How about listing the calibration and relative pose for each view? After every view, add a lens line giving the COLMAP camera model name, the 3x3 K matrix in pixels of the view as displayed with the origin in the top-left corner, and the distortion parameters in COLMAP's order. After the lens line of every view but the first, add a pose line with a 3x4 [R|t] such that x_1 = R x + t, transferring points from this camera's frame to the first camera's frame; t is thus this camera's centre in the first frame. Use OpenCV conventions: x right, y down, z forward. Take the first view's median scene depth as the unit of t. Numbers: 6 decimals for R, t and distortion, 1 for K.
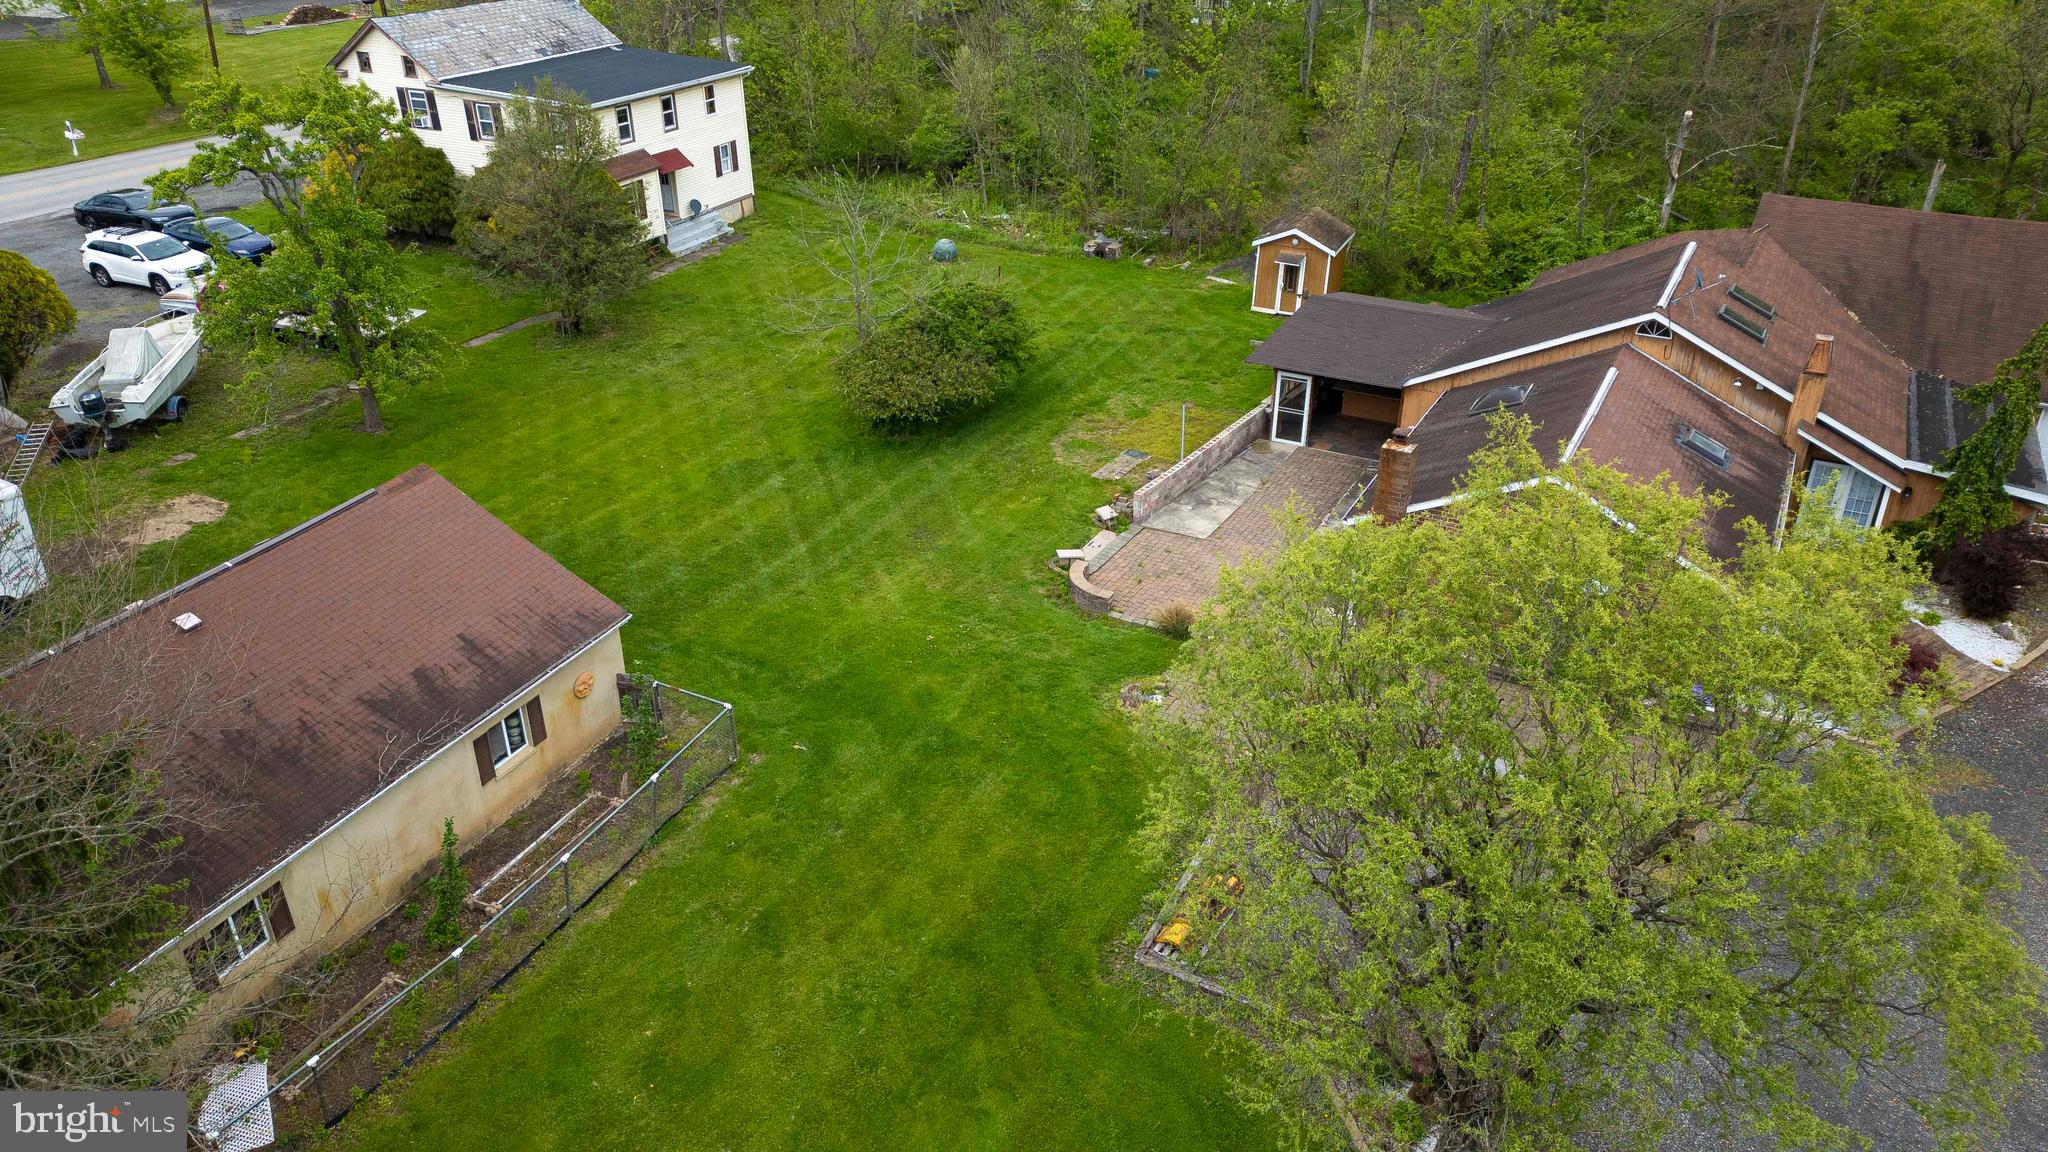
lens RADIAL K [[1419.5, 0, 1023.0], [0, 1419.5, 587.9], [0, 0, 1]] dist [0.067947, -0.052932]
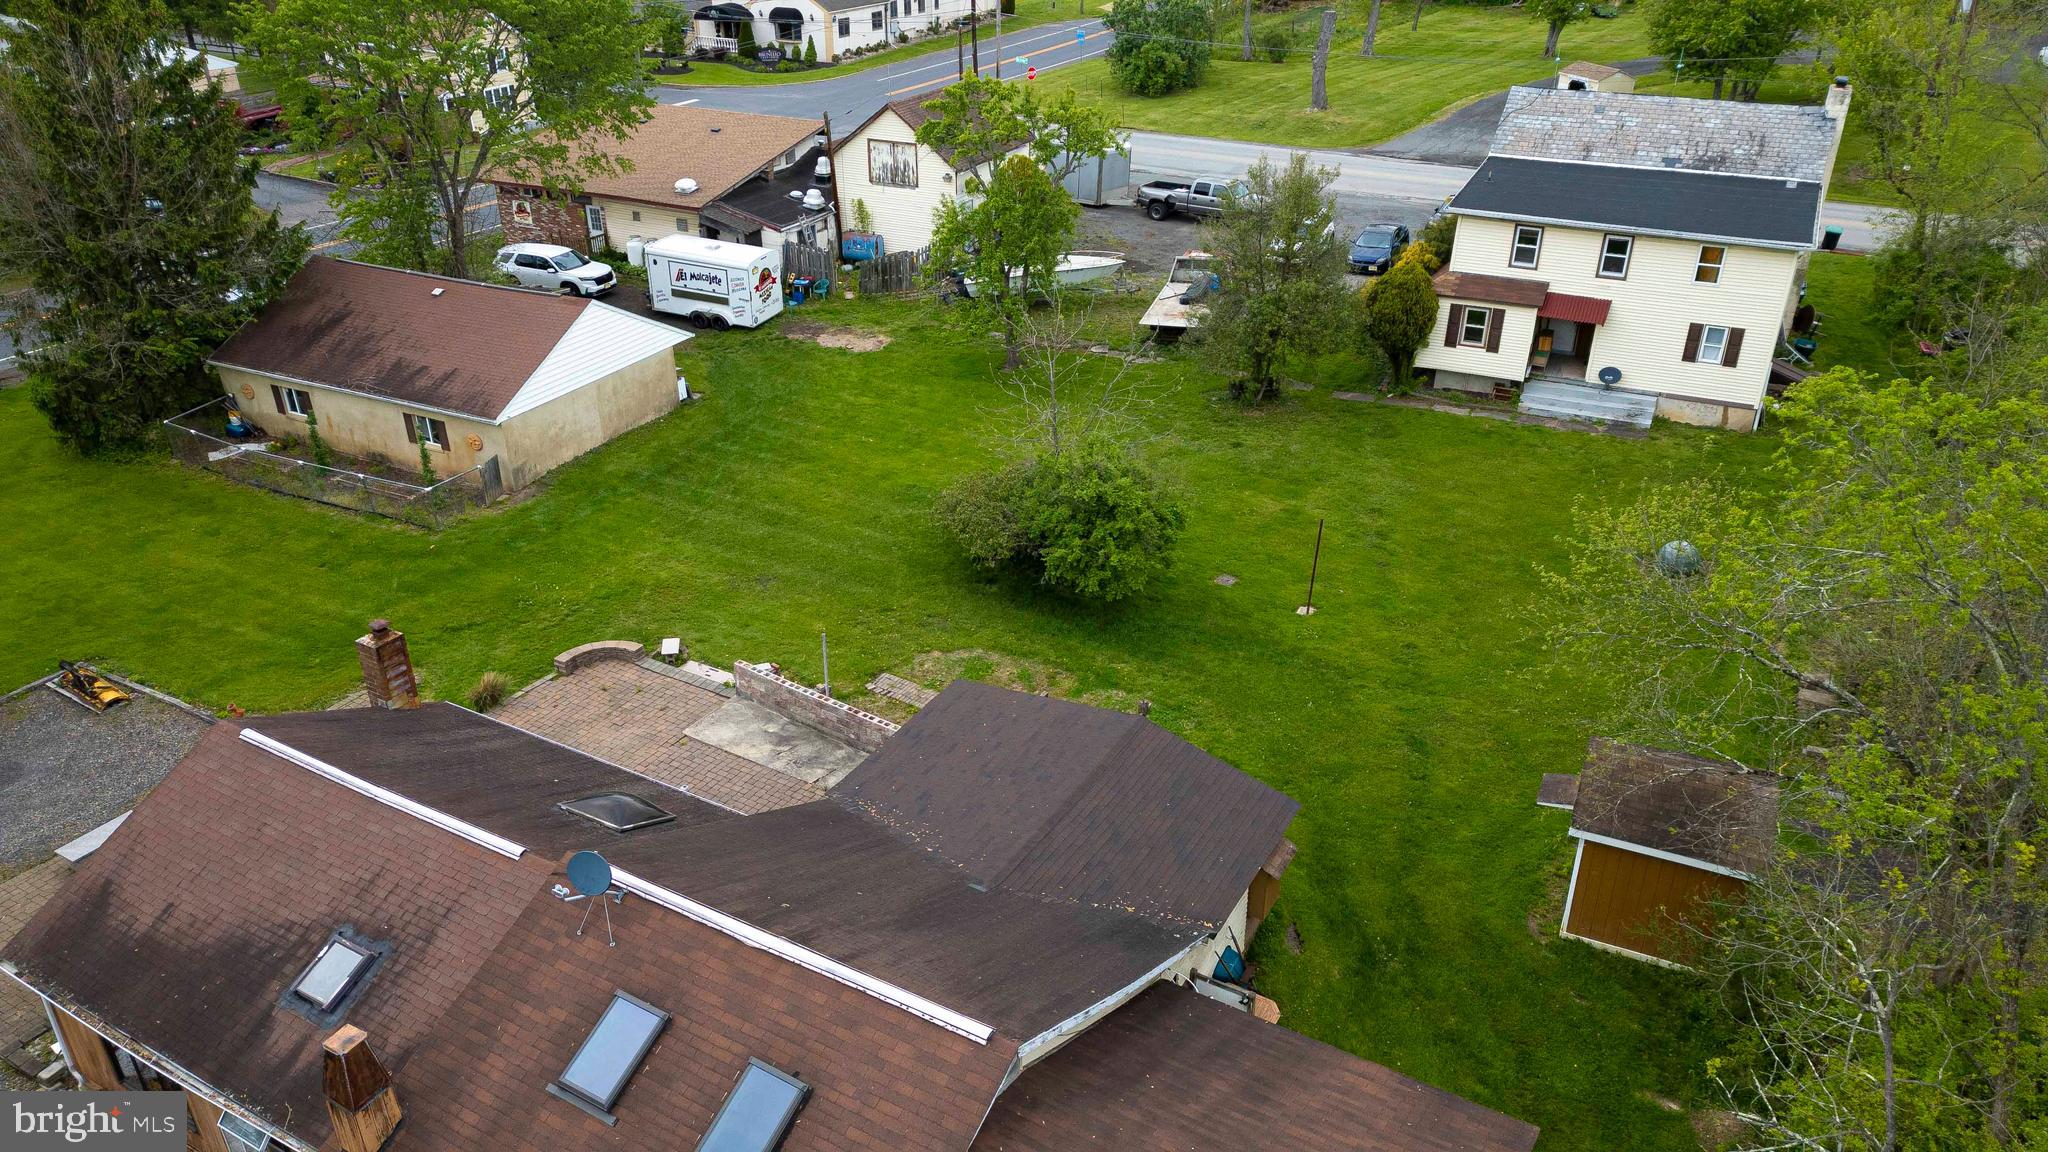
lens RADIAL K [[1419.5, 0, 1026.6], [0, 1419.5, 592.7], [0, 0, 1]] dist [0.067947, -0.052932]
pose [[-0.017835, 0.479806, -0.877194, 0.558630], [-0.481231, 0.764908, 0.428172, -0.378603], [0.876412, 0.429769, 0.217255, 0.628168]]
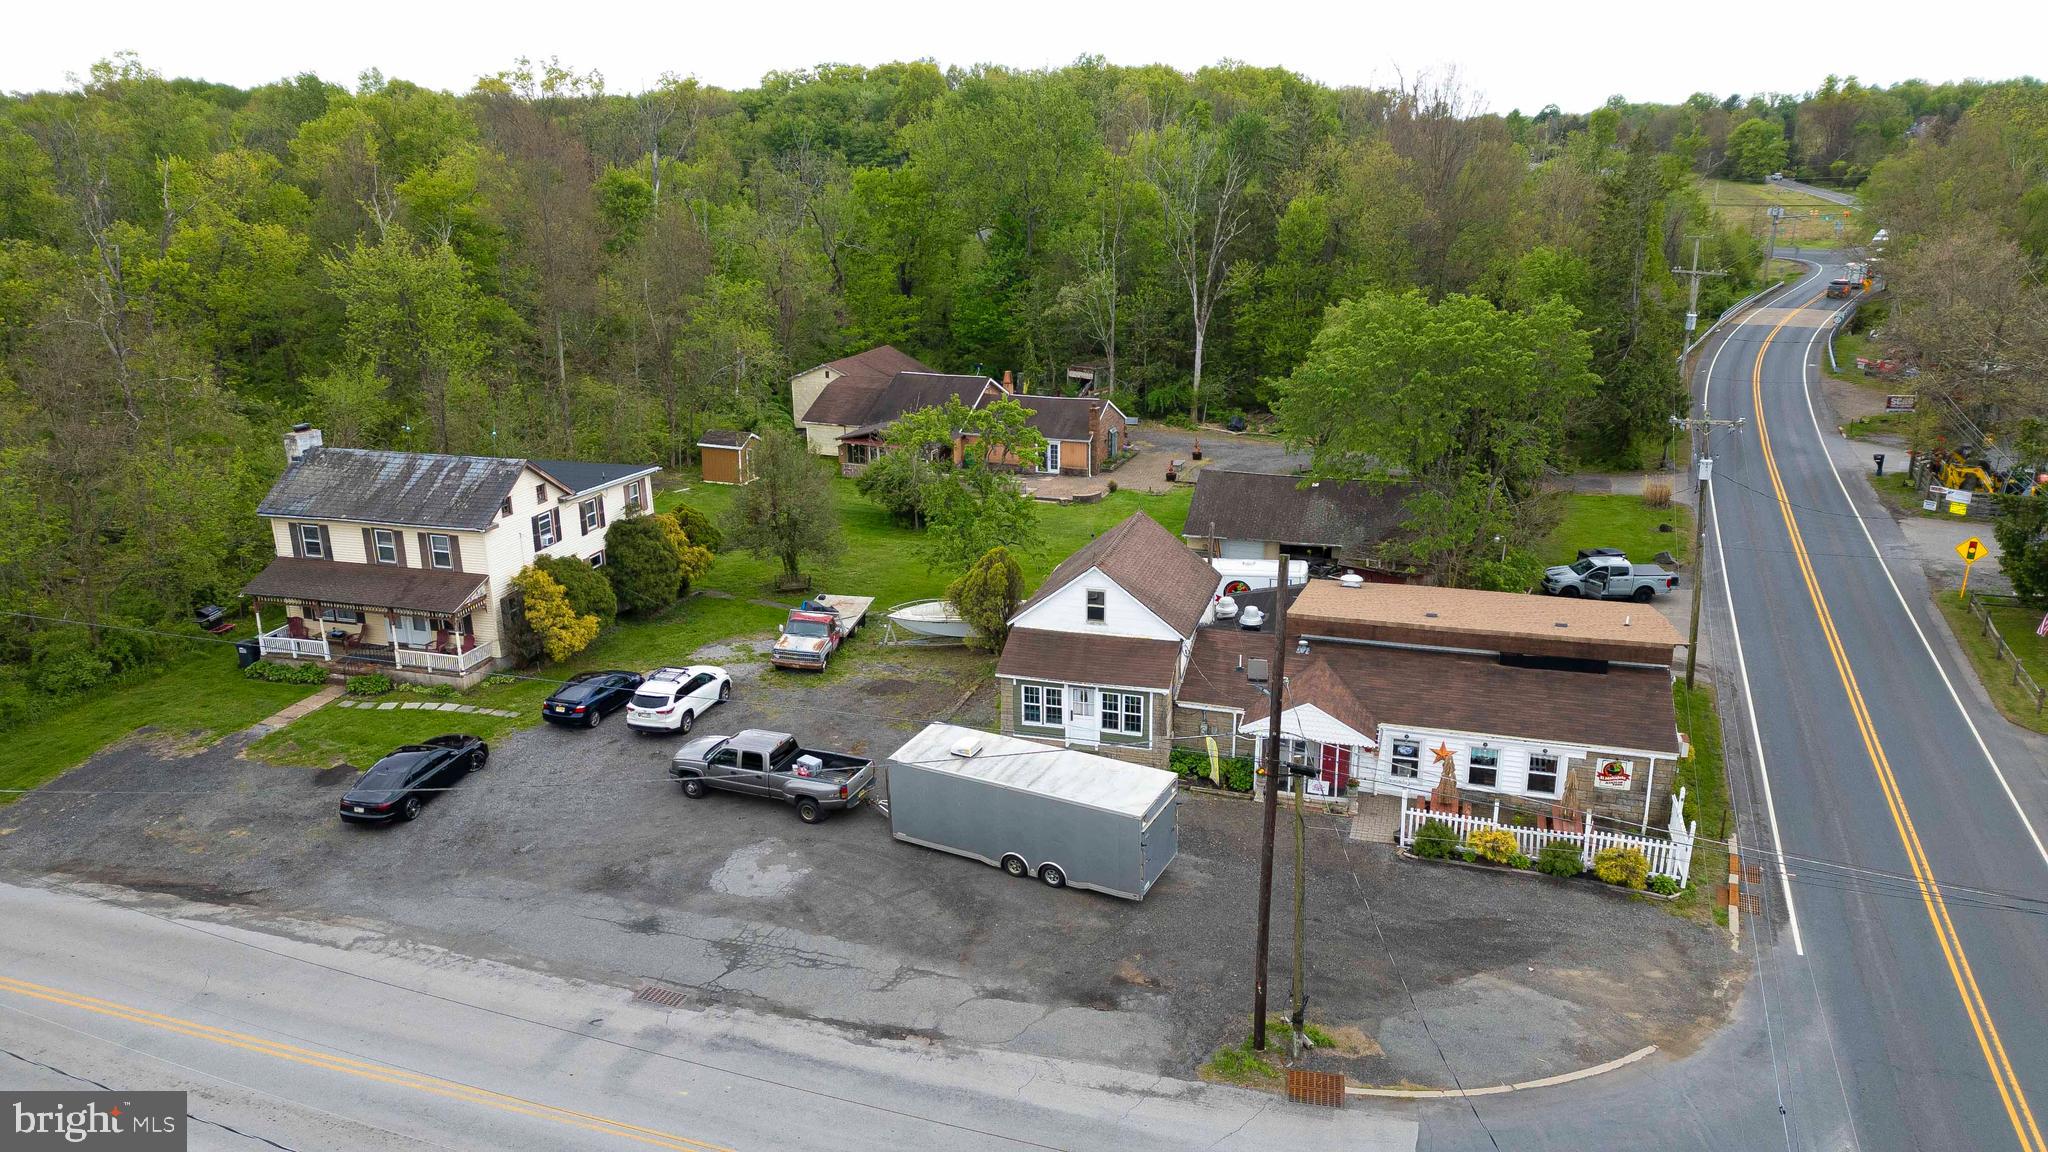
lens RADIAL K [[1419.5, 0, 1028.3], [0, 1419.5, 556.1], [0, 0, 1]] dist [0.067947, -0.052932]
pose [[-0.148043, -0.278228, 0.949038, -1.483926], [0.484828, 0.815974, 0.314848, -0.475519], [-0.861989, 0.506731, 0.014094, 0.683655]]
